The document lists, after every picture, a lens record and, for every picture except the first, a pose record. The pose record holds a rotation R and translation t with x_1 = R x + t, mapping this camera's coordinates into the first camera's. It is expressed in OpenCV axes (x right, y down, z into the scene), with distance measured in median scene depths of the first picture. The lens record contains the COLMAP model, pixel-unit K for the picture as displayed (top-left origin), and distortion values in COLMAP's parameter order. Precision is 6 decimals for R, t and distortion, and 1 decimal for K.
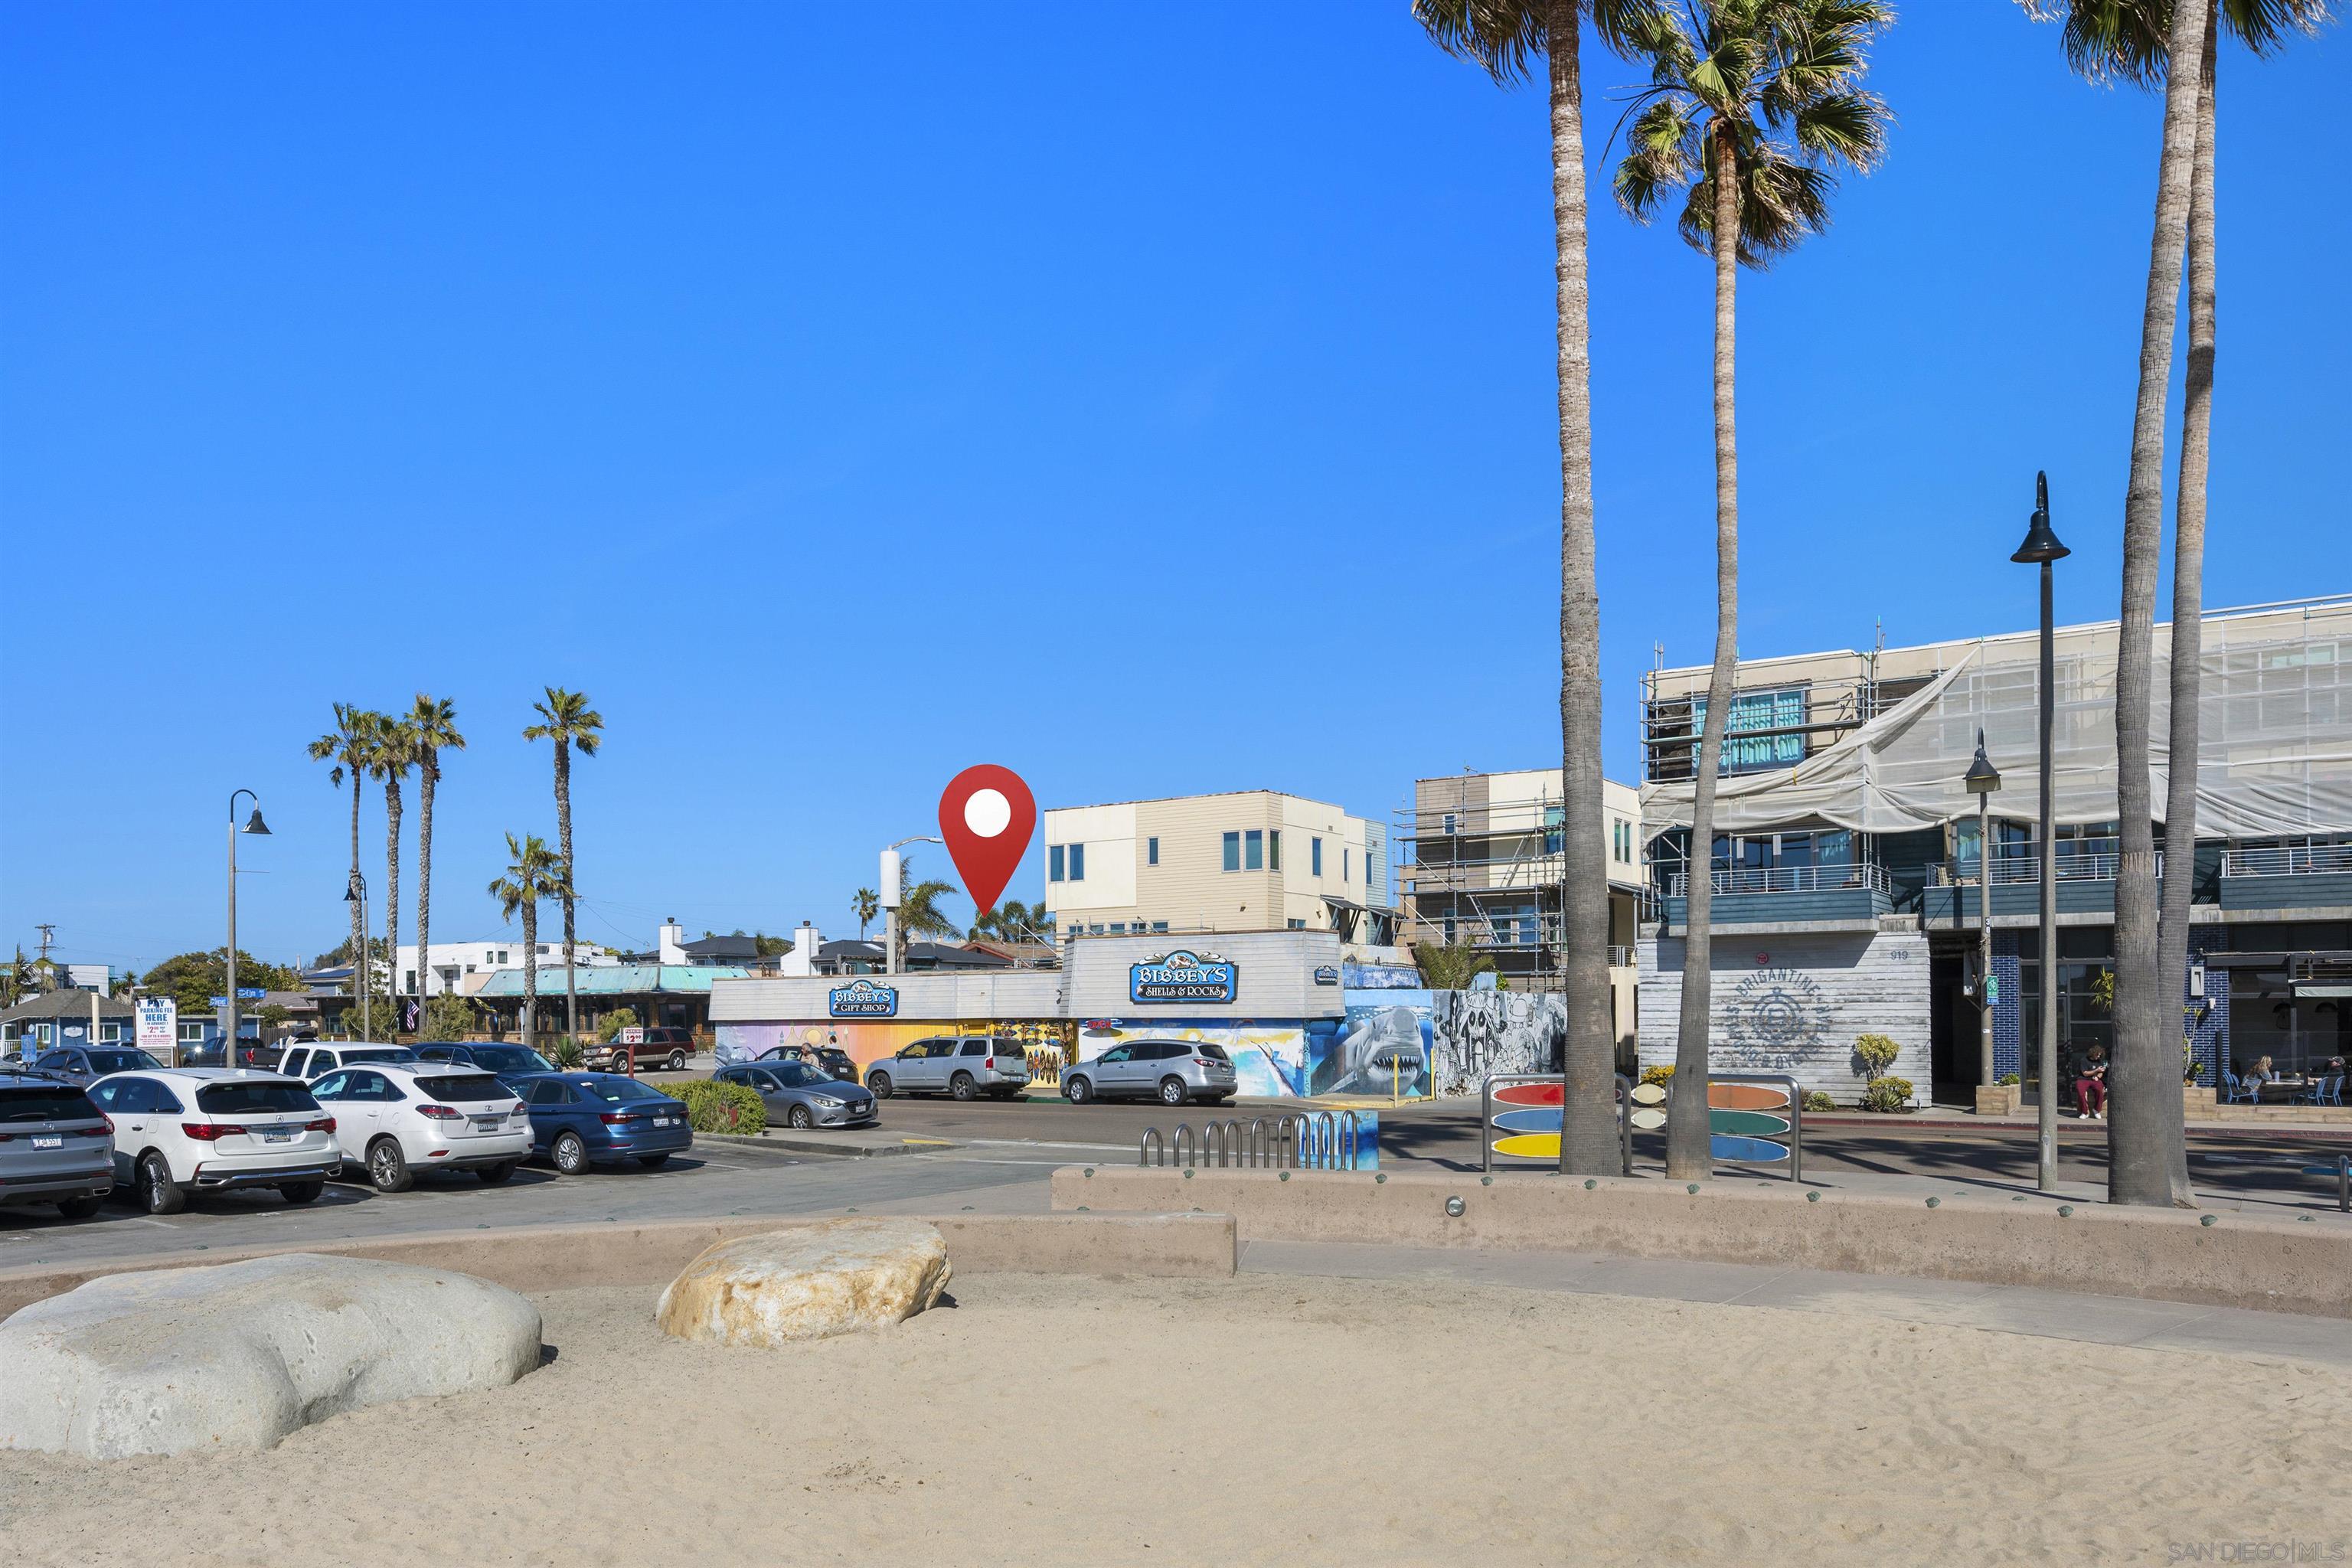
lens RADIAL K [[1627.6, 0, 1167.9], [0, 1627.6, 1005.3], [0, 0, 1]] dist [-0.003158, -0.000248]
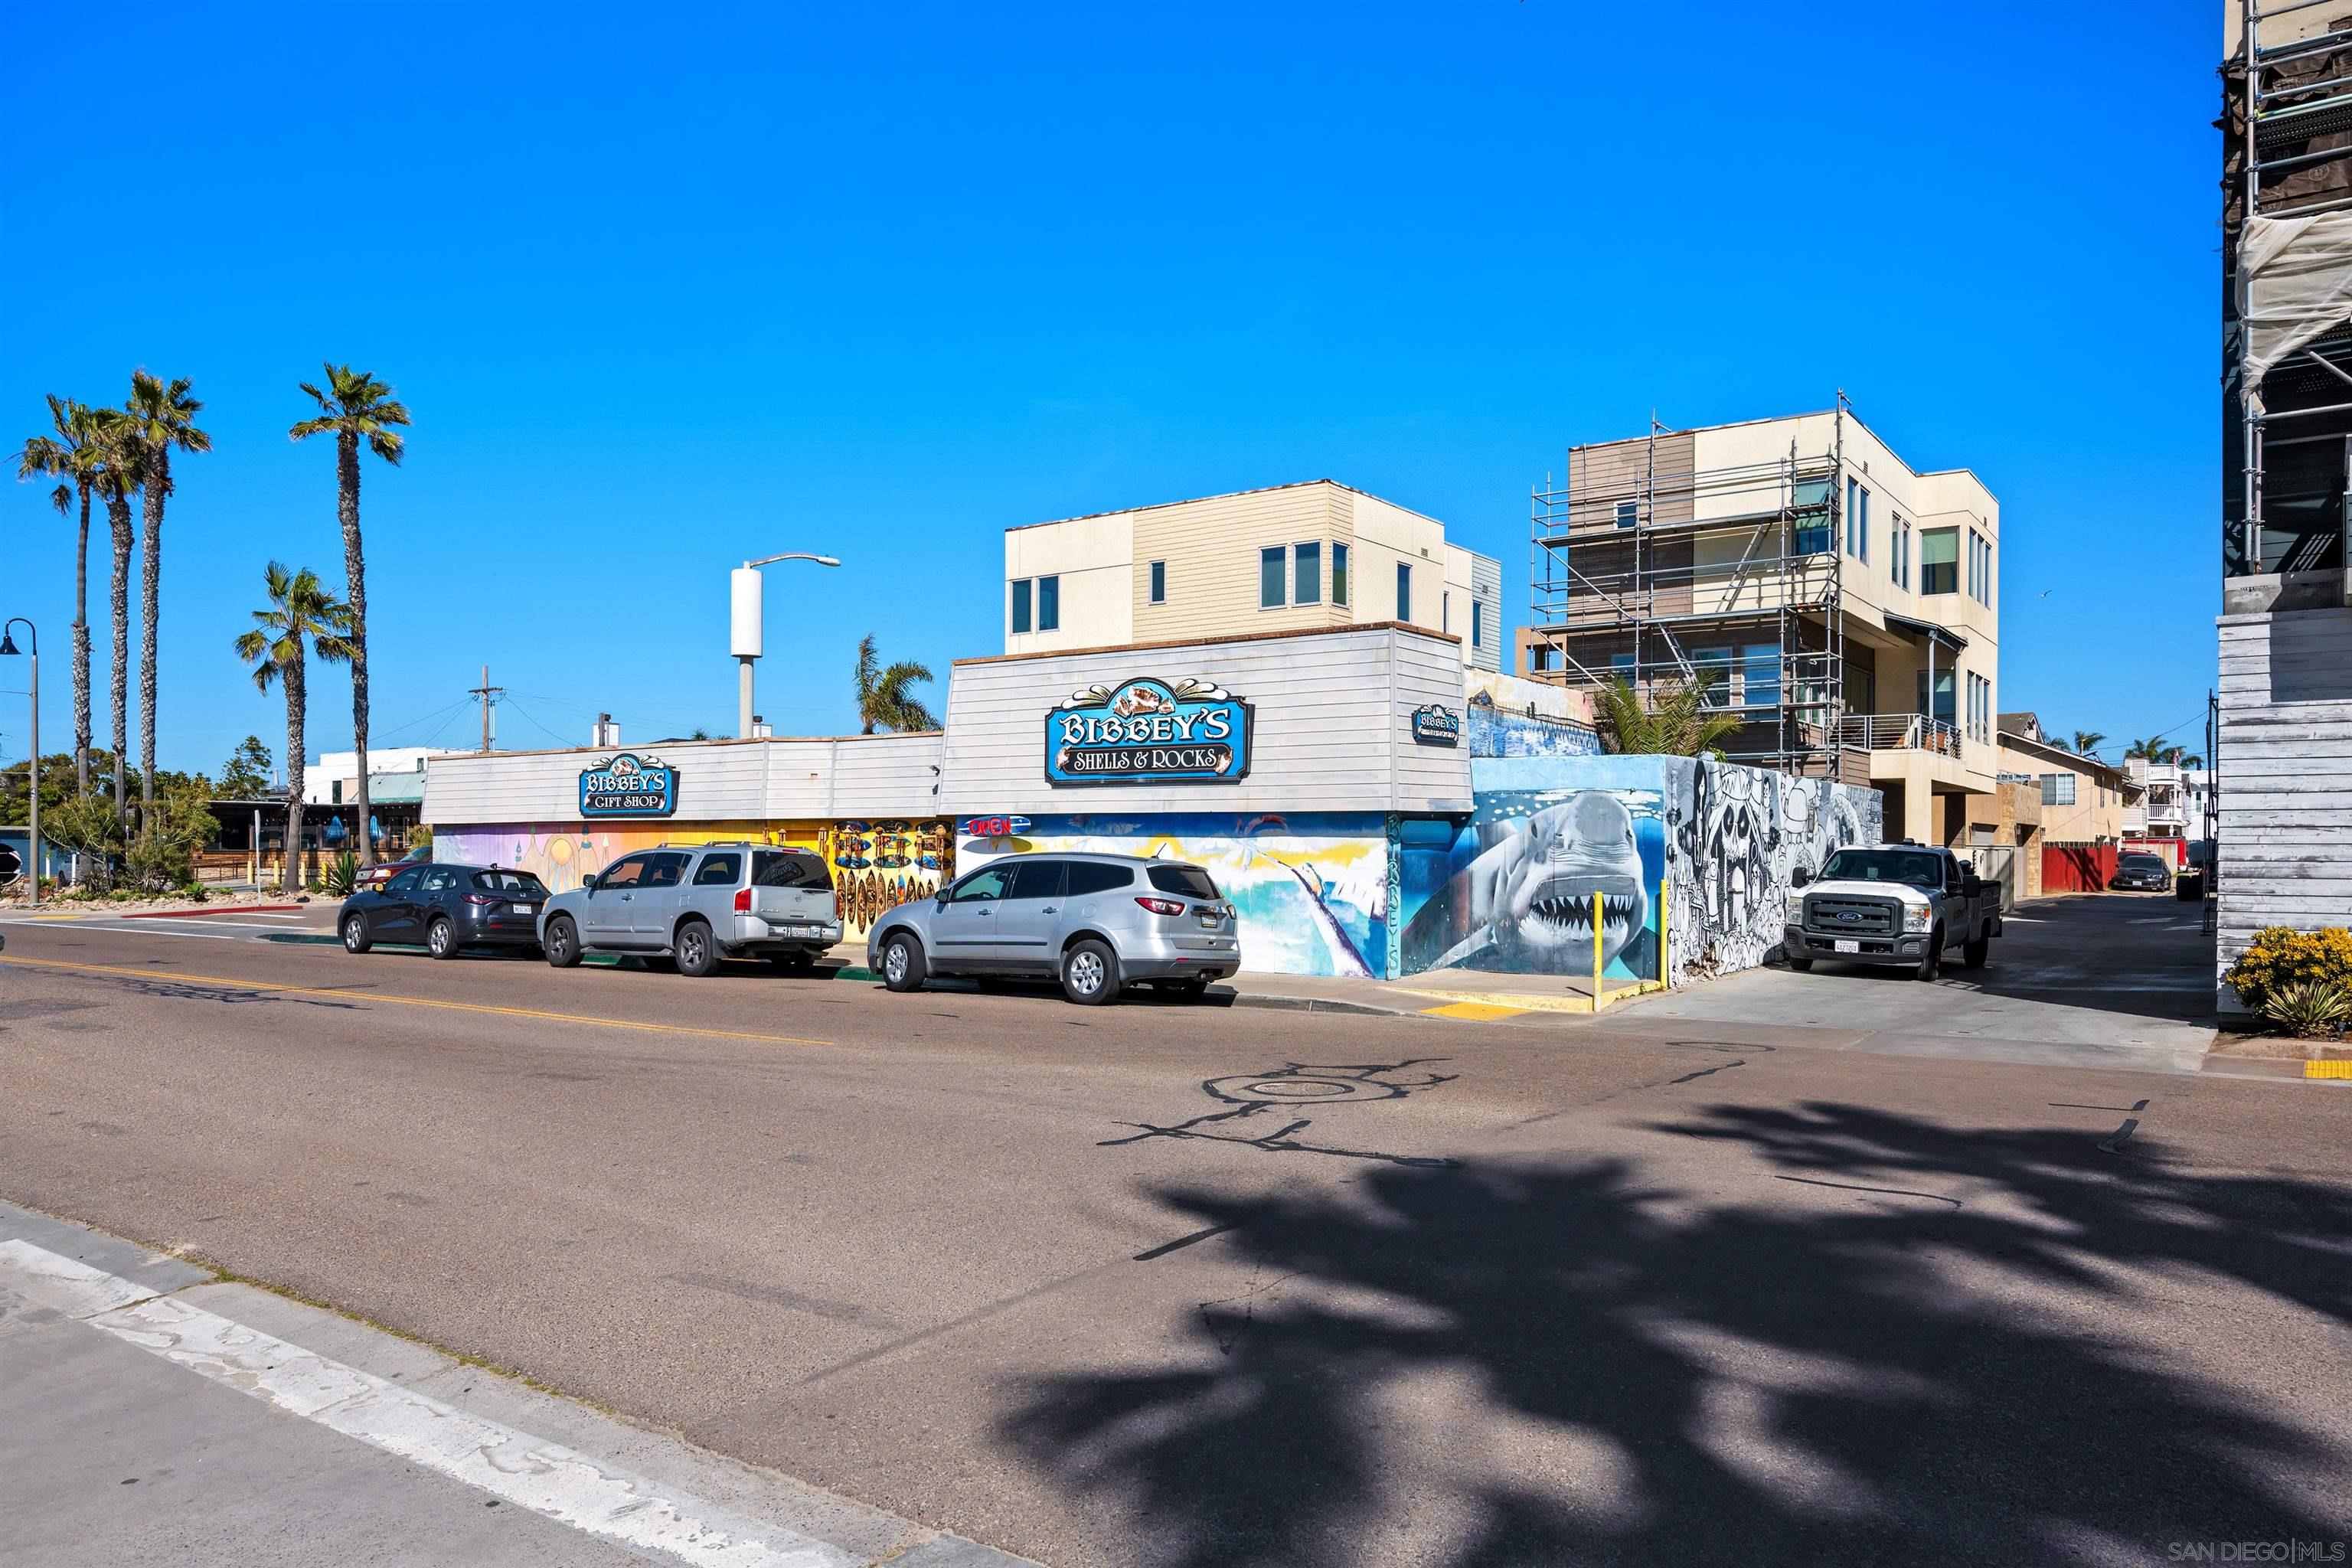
lens RADIAL K [[1552.6, 0, 1195.1], [0, 1552.6, 846.0], [0, 0, 1]] dist [-0.000639, 0.000414]
pose [[0.999412, 0.009405, -0.032967, 0.040129], [-0.009299, 0.999951, 0.003367, 0.015730], [0.032997, -0.003058, 0.999451, 0.518538]]
